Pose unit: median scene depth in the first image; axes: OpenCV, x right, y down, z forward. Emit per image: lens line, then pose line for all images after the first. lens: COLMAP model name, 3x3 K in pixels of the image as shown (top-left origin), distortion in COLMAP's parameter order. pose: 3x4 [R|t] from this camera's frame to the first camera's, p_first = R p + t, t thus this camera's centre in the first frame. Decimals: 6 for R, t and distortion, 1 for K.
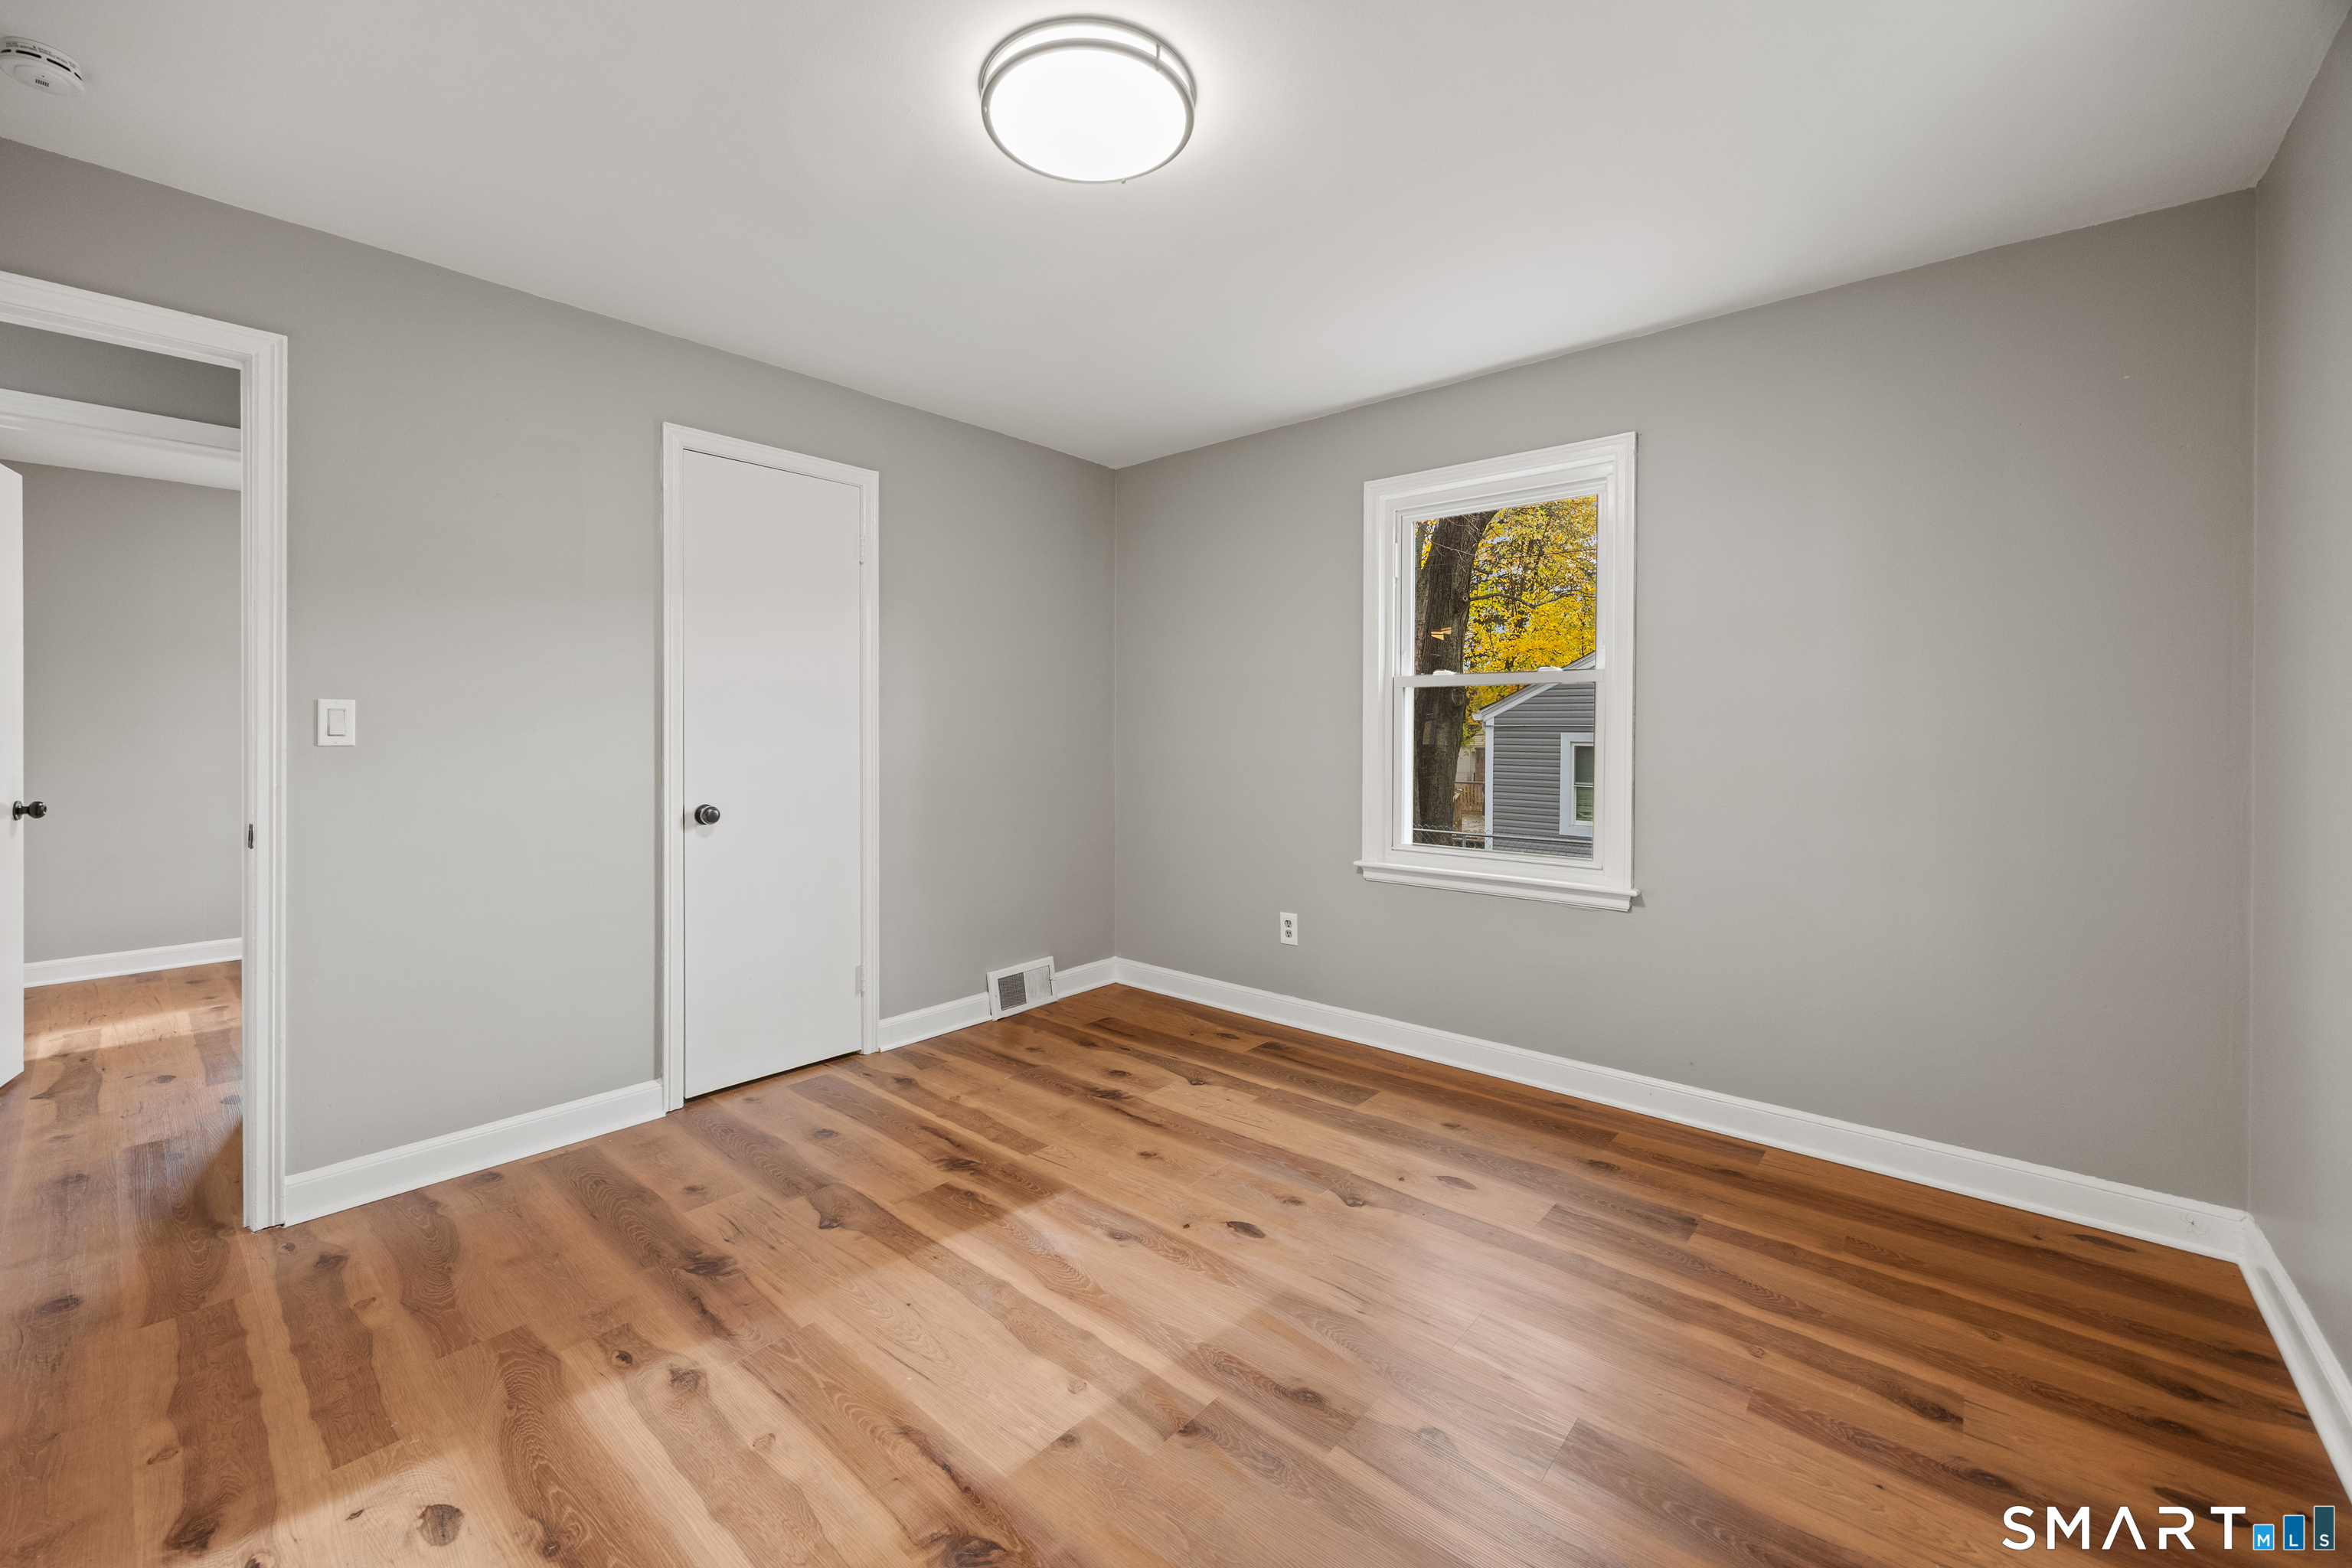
lens RADIAL K [[936.3, 0, 1185.6], [0, 936.3, 729.9], [0, 0, 1]] dist [0.001106, 0.000379]
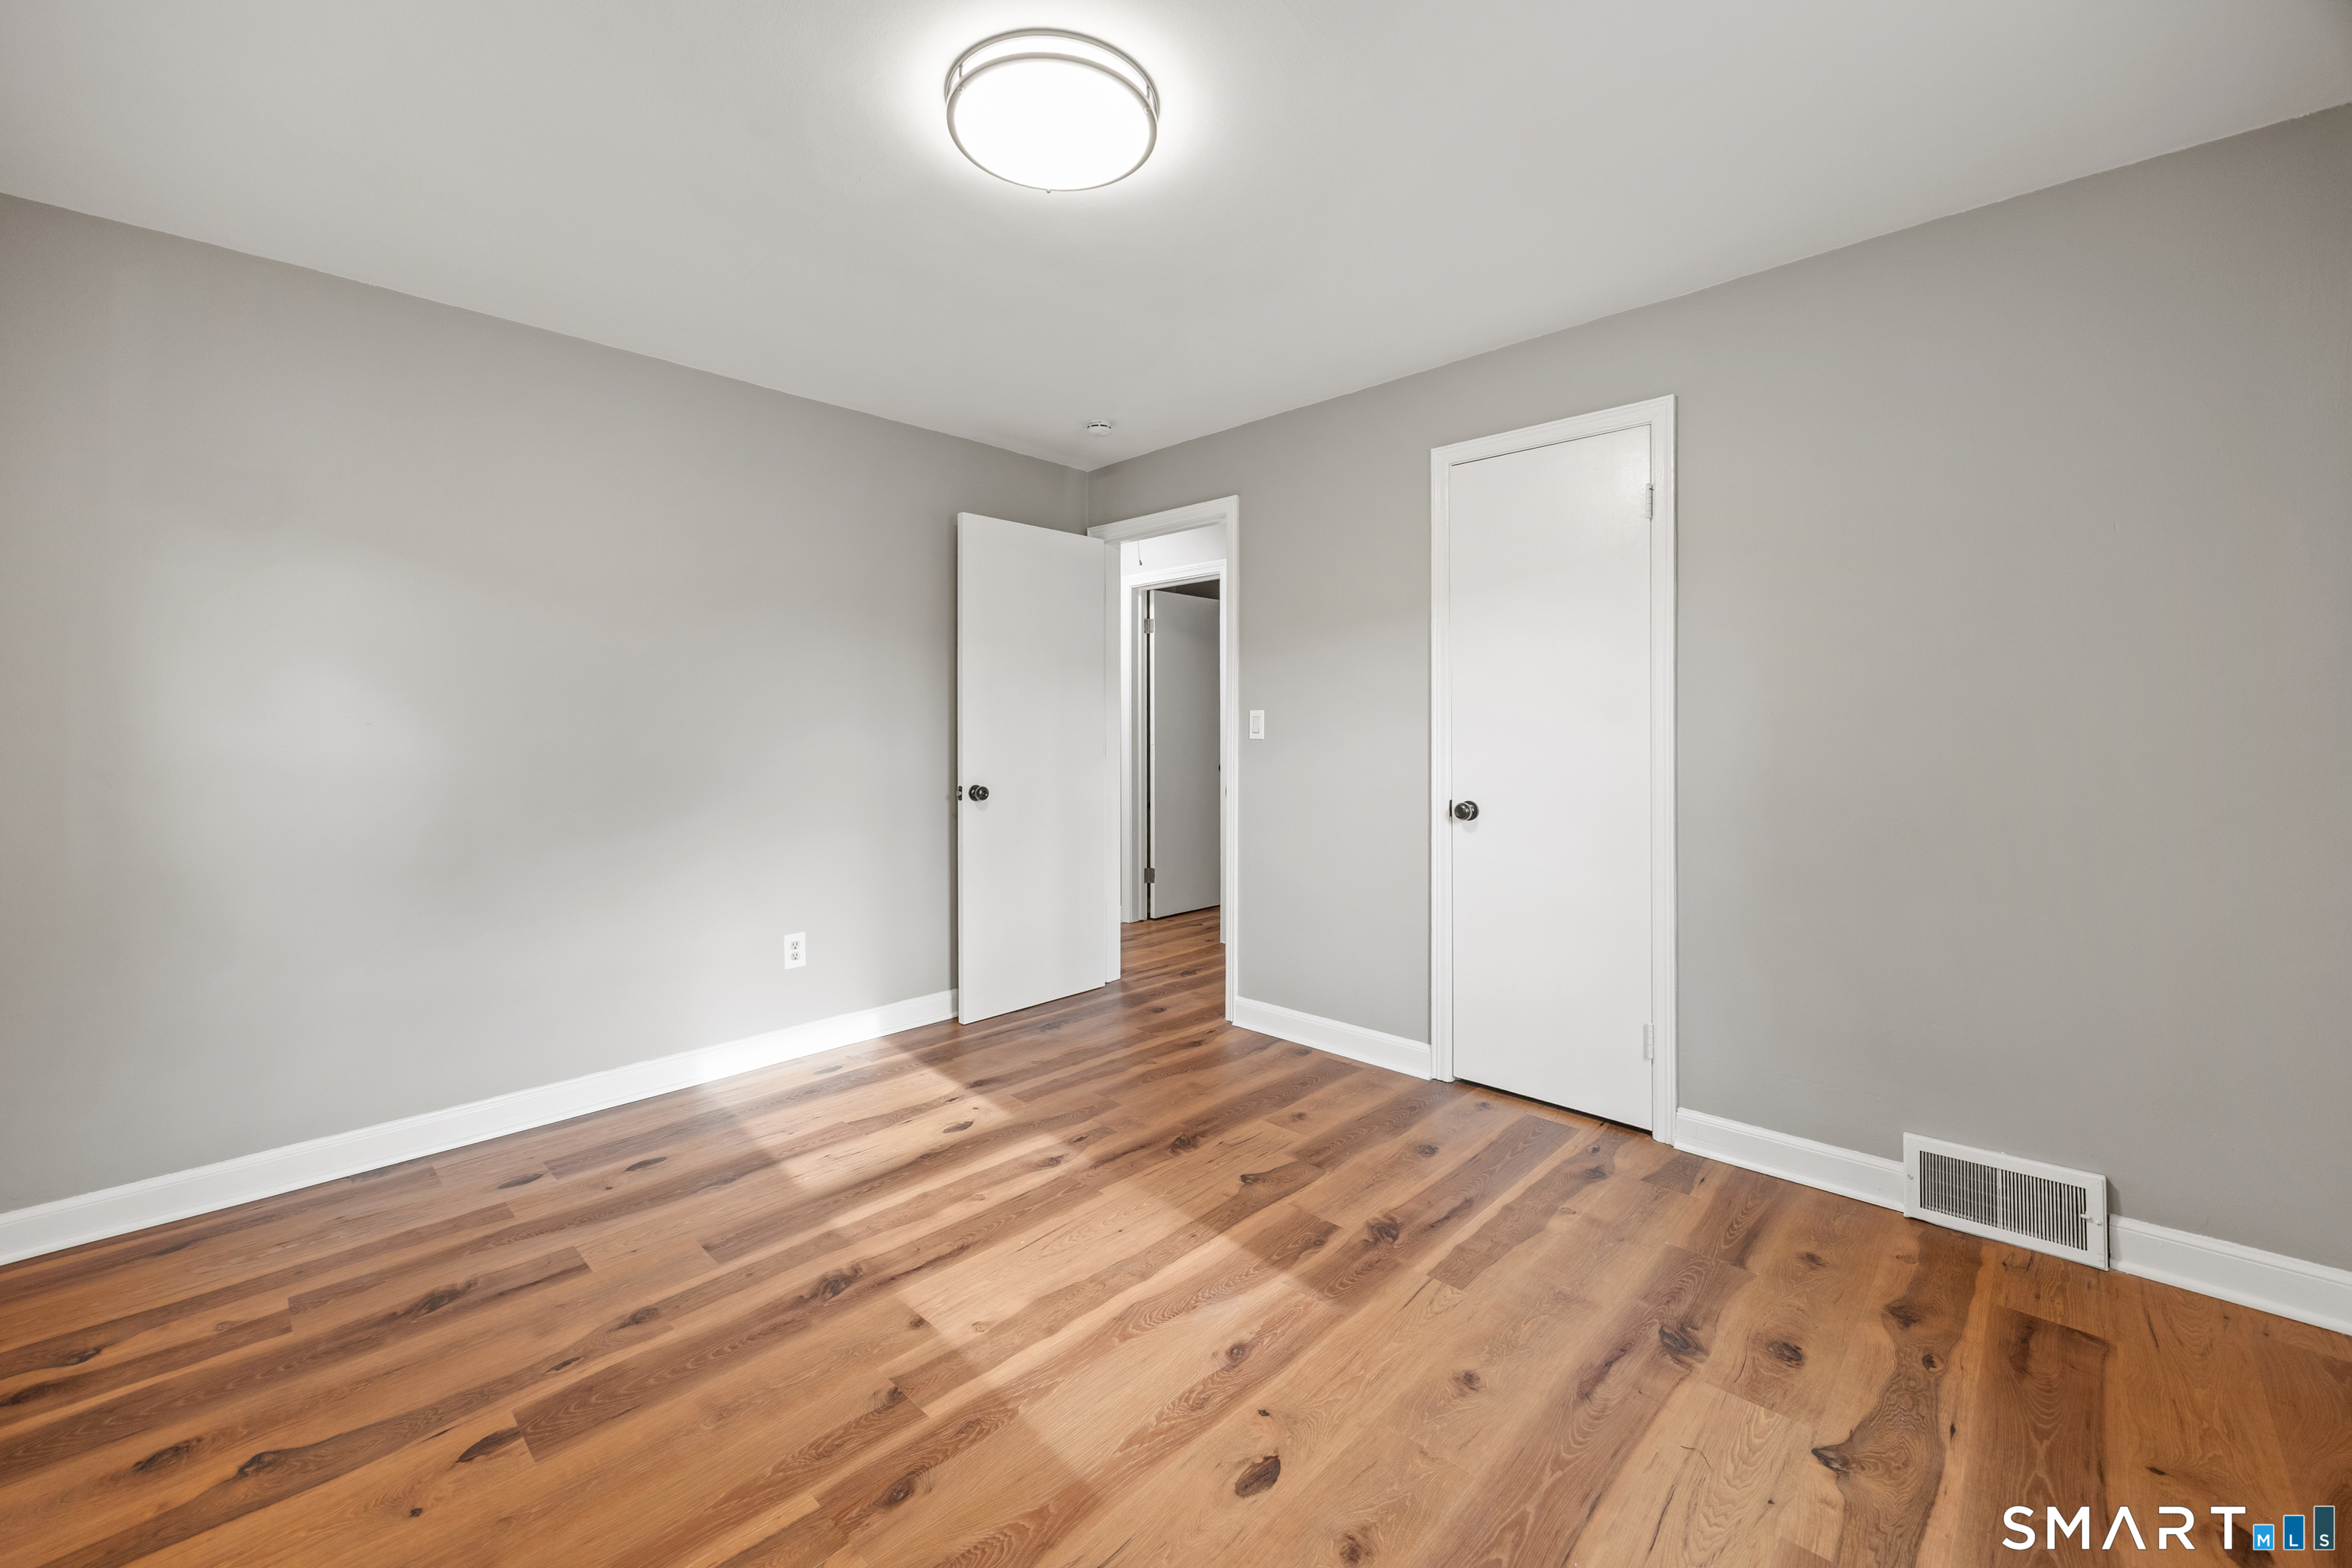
lens RADIAL K [[936.3, 0, 1185.6], [0, 936.3, 729.9], [0, 0, 1]] dist [0.001106, 0.000379]
pose [[-0.052702, 0.001349, -0.998609, 0.720687], [0.004318, 0.999990, 0.001123, -0.016107], [0.998601, -0.004252, -0.052707, 0.940711]]
